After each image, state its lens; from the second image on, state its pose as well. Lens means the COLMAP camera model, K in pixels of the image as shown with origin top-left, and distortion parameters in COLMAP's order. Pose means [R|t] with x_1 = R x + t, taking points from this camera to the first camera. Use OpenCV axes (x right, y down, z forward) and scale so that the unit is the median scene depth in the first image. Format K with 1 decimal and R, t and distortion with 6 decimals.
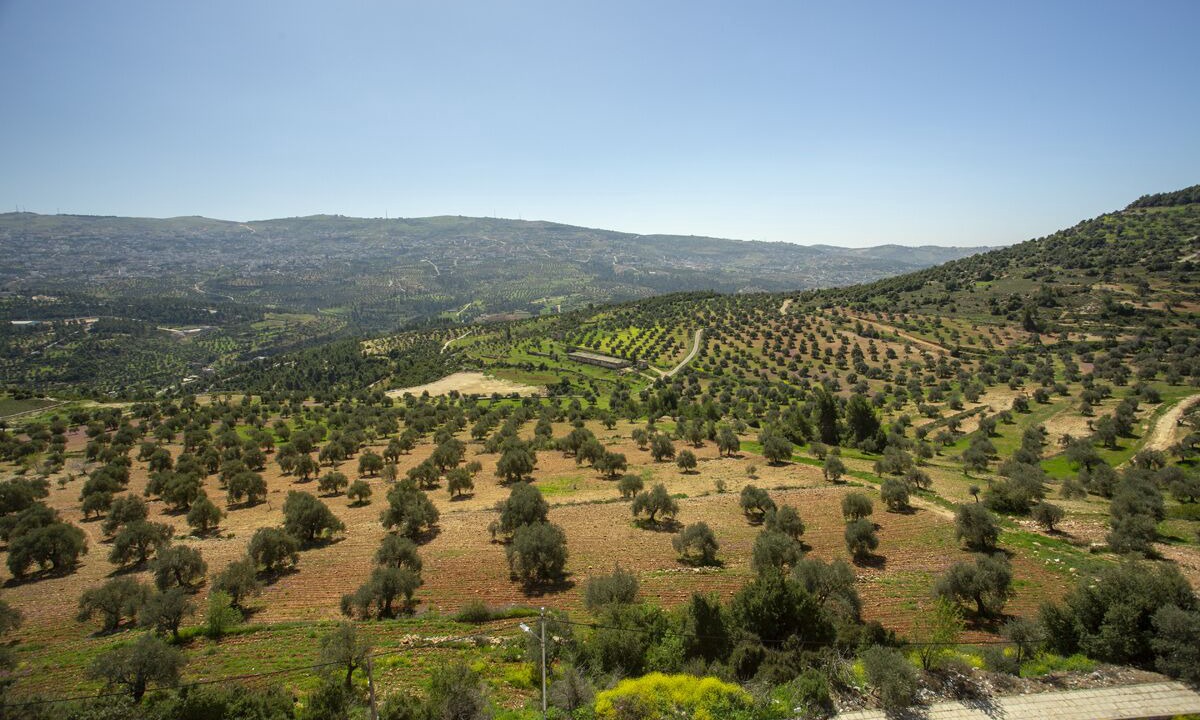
lens RADIAL K [[586.0, 0, 601.1], [0, 586.0, 361.3], [0, 0, 1]] dist [-0.058736, 0.028822]
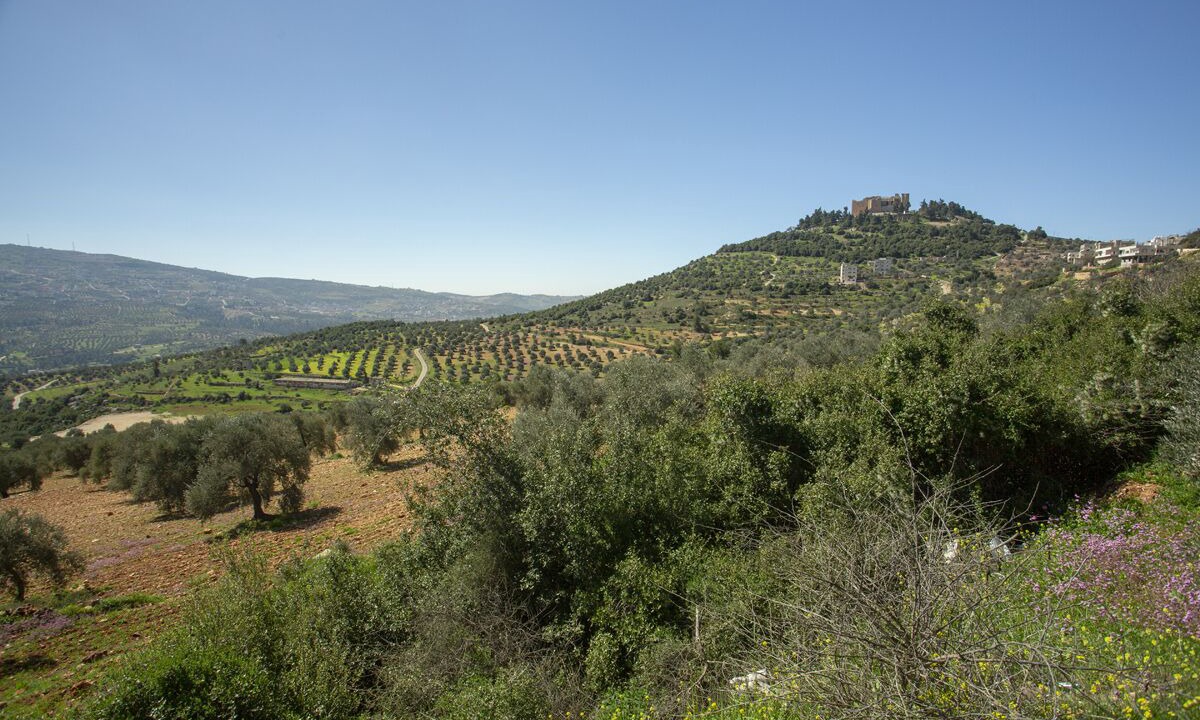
lens RADIAL K [[586.0, 0, 579.3], [0, 586.0, 370.9], [0, 0, 1]] dist [-0.058736, 0.028822]
pose [[0.811561, -0.044326, 0.582584, -0.227294], [0.089976, 0.994705, -0.049658, 0.069018], [-0.577299, 0.092719, 0.811252, 0.086234]]
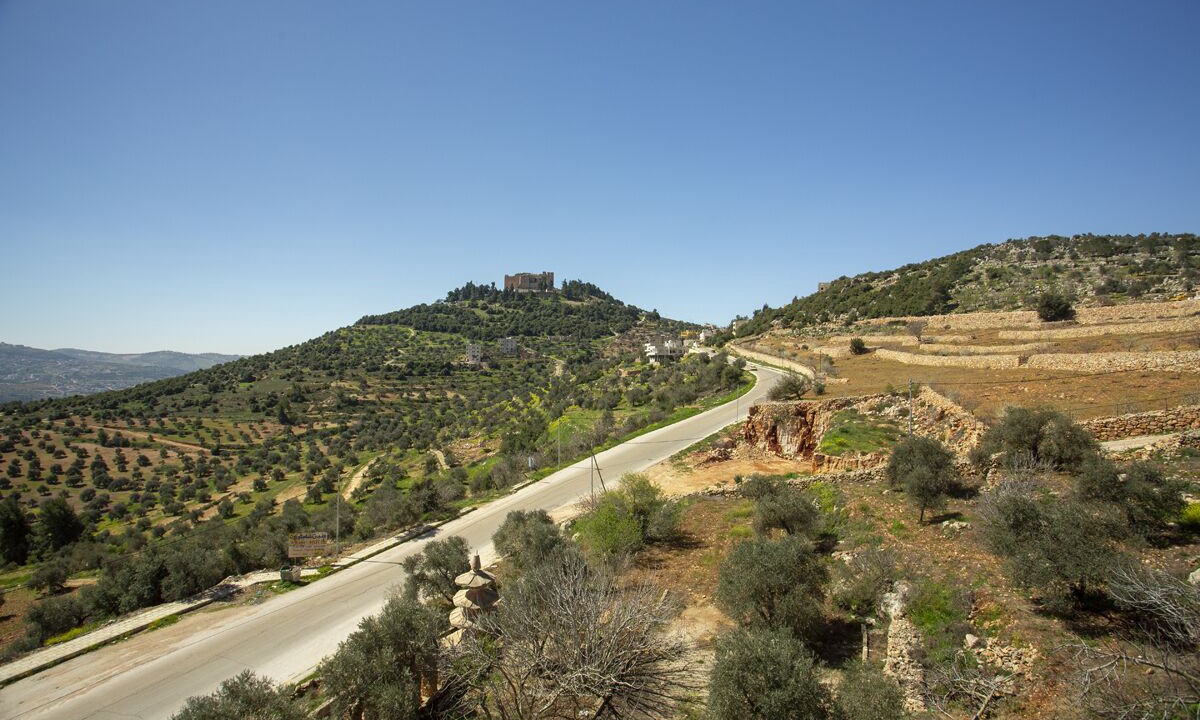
lens RADIAL K [[586.0, 0, 604.5], [0, 586.0, 362.2], [0, 0, 1]] dist [-0.058736, 0.028822]
pose [[0.452156, 0.018267, 0.891752, 0.022417], [0.148350, 0.984324, -0.095383, 0.026651], [-0.879515, 0.175419, 0.442358, -0.066660]]
